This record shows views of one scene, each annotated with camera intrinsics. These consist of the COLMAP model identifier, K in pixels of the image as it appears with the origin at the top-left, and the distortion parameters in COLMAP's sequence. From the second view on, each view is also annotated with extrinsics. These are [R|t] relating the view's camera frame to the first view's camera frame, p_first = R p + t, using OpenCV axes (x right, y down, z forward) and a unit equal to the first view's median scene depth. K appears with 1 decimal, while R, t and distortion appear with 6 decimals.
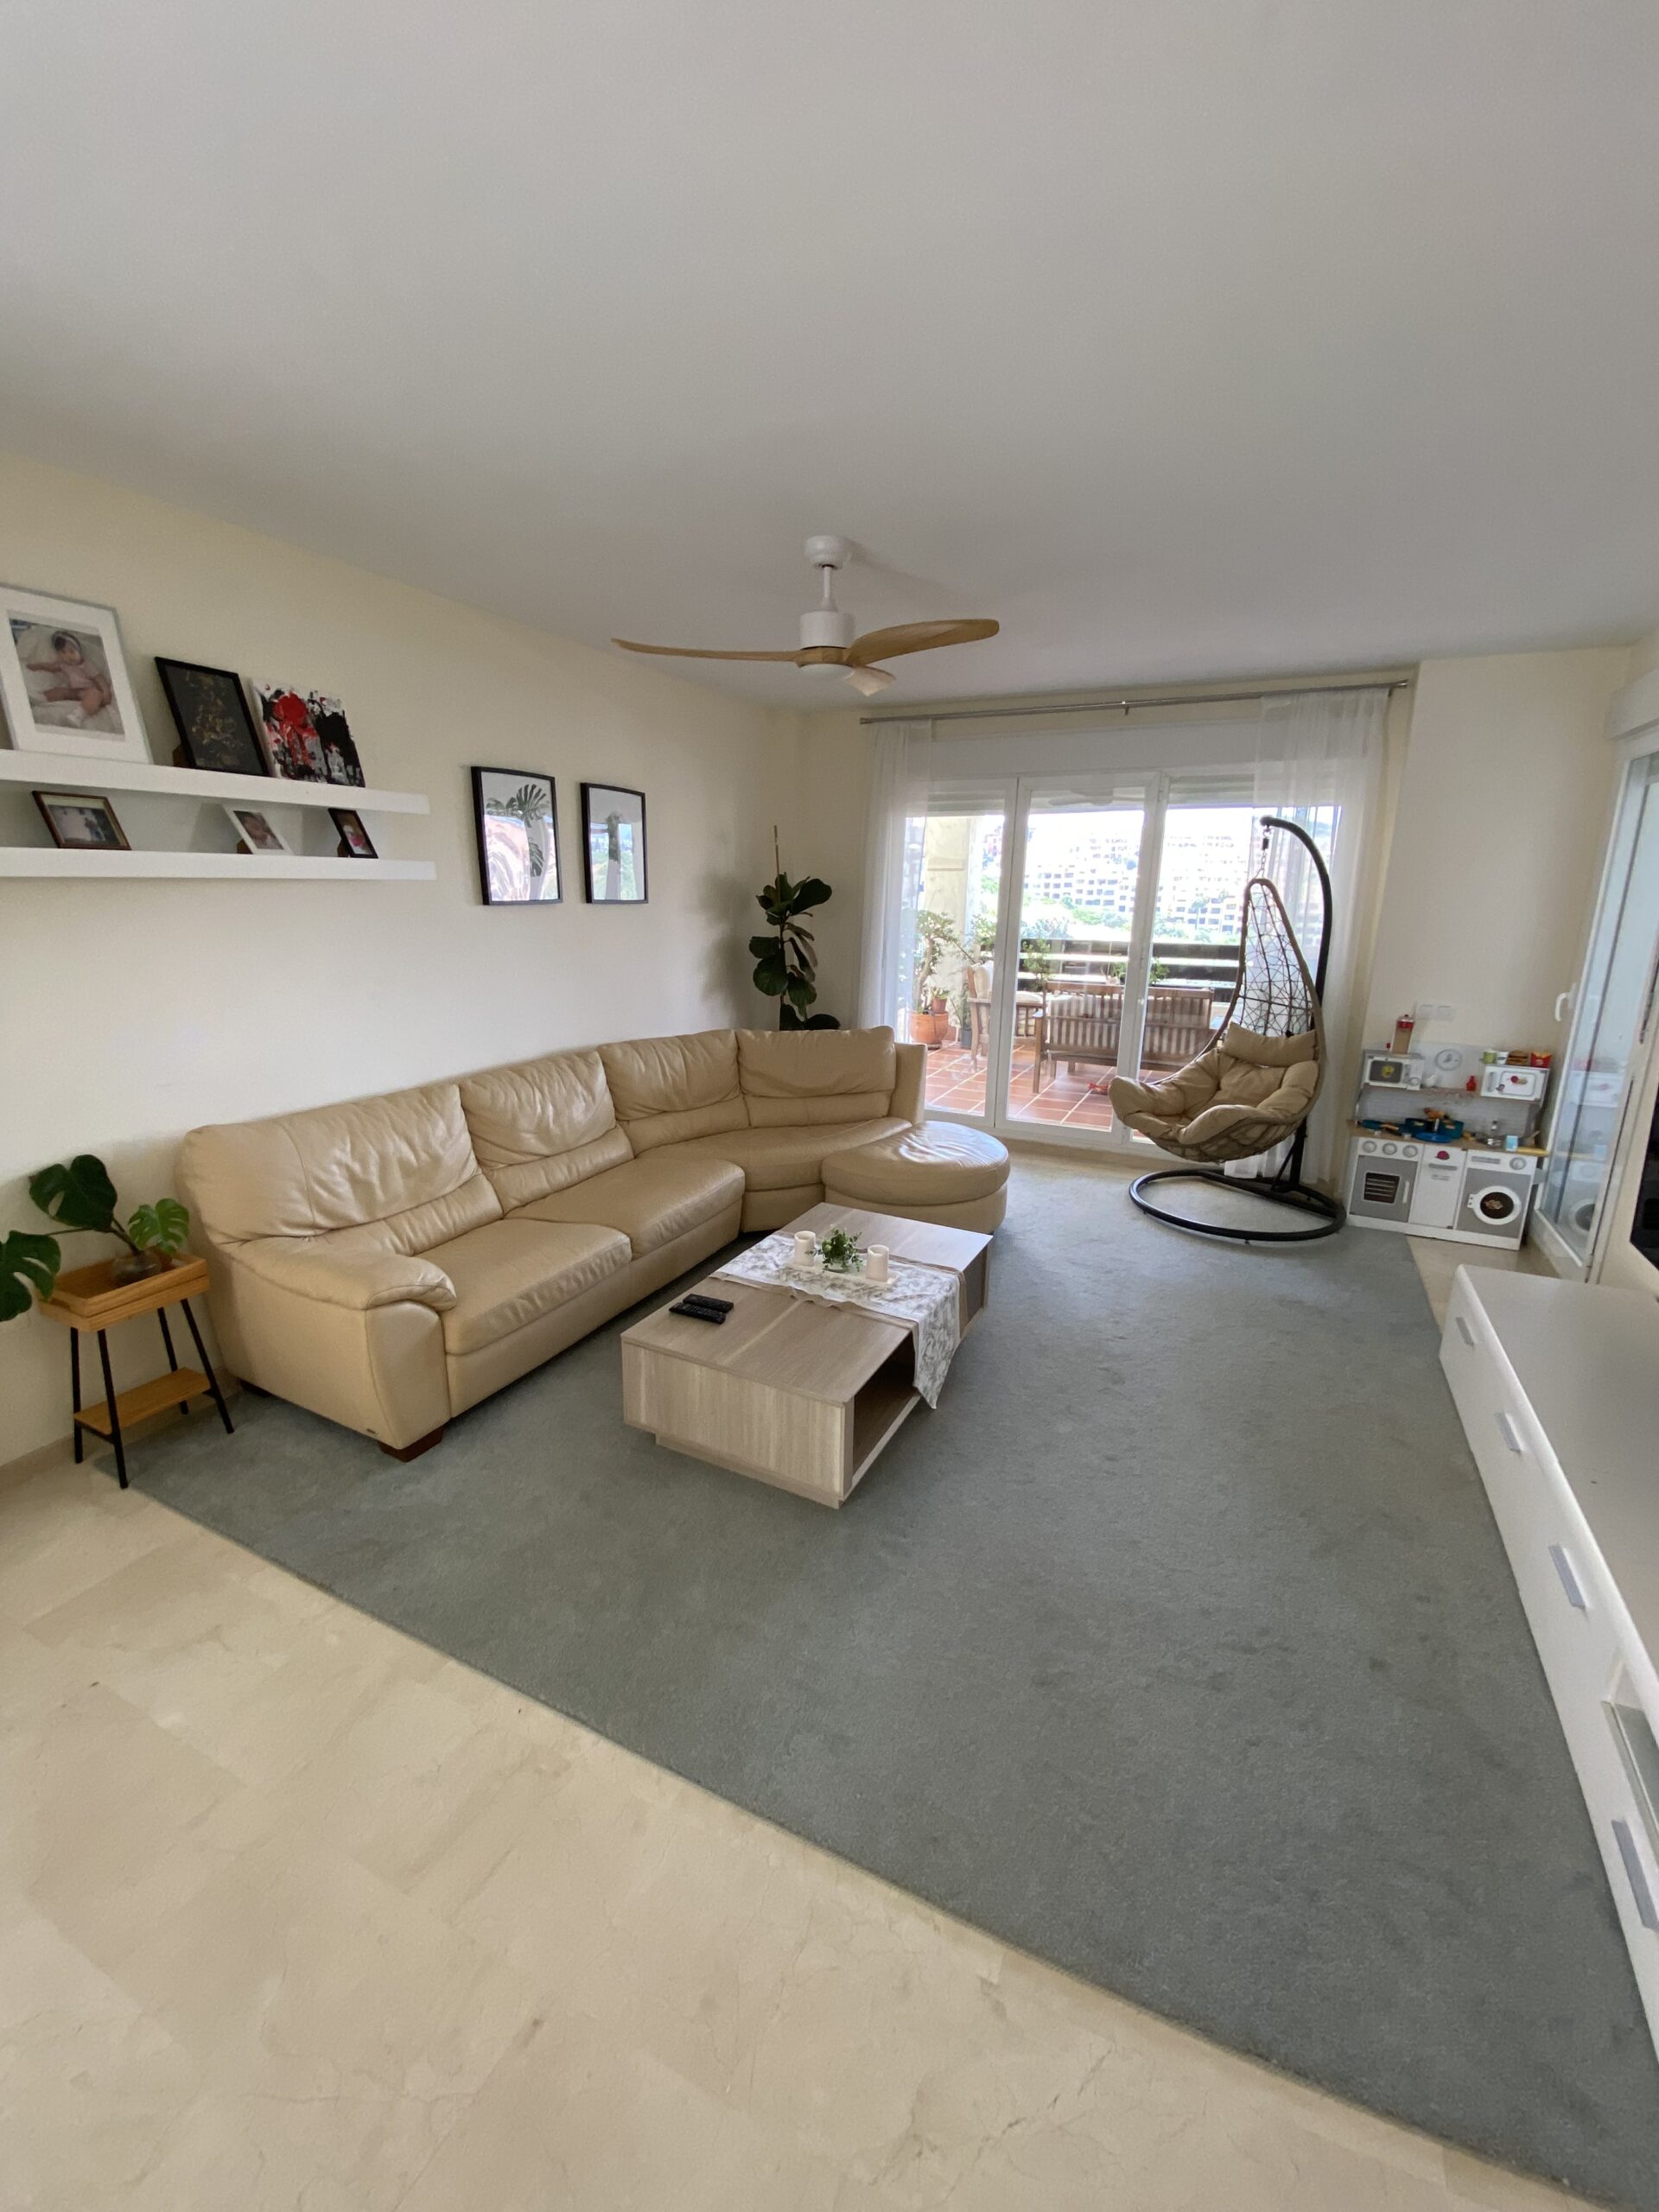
lens RADIAL K [[905.7, 0, 829.5], [0, 905.7, 1106.0], [0, 0, 1]] dist [0.033538, -0.028419]
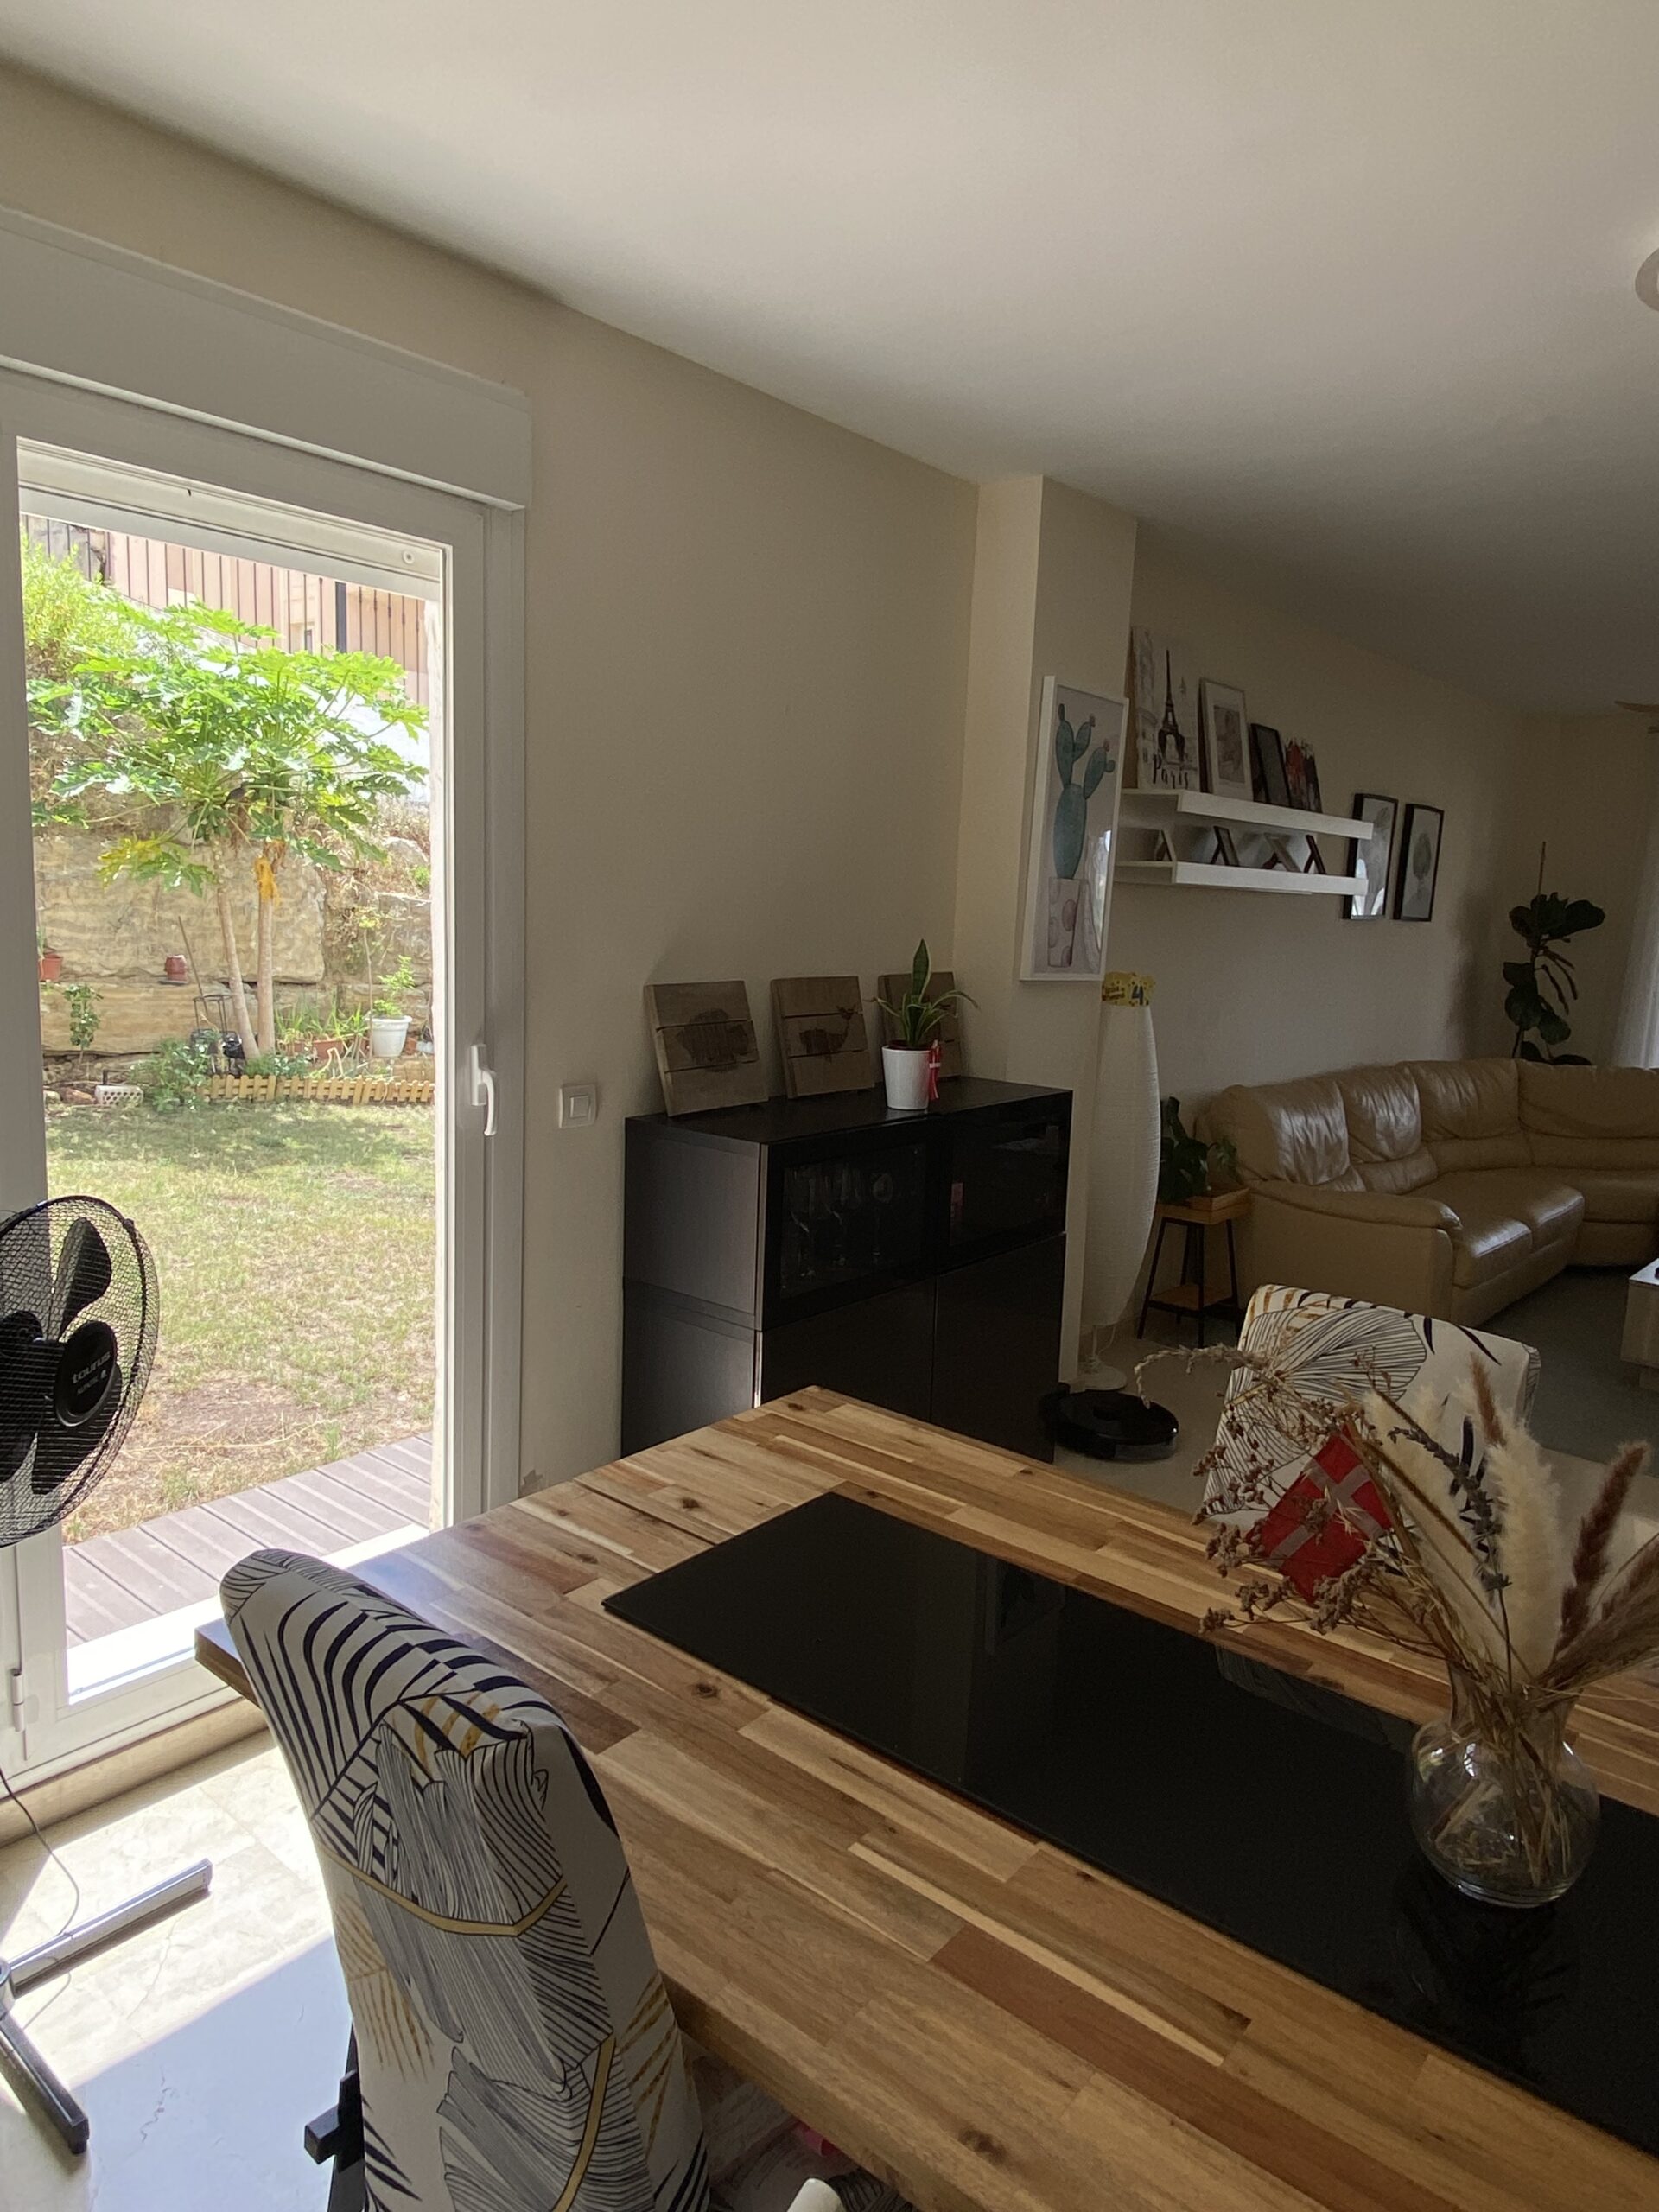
lens RADIAL K [[1360.0, 0, 830.2], [0, 1360.0, 1042.3], [0, 0, 1]] dist [-0.002155, -0.000473]
pose [[0.955999, 0.056783, -0.287822, -0.411298], [-0.095897, 0.987679, -0.123669, 0.149583], [0.277254, 0.145829, 0.949665, -0.547498]]
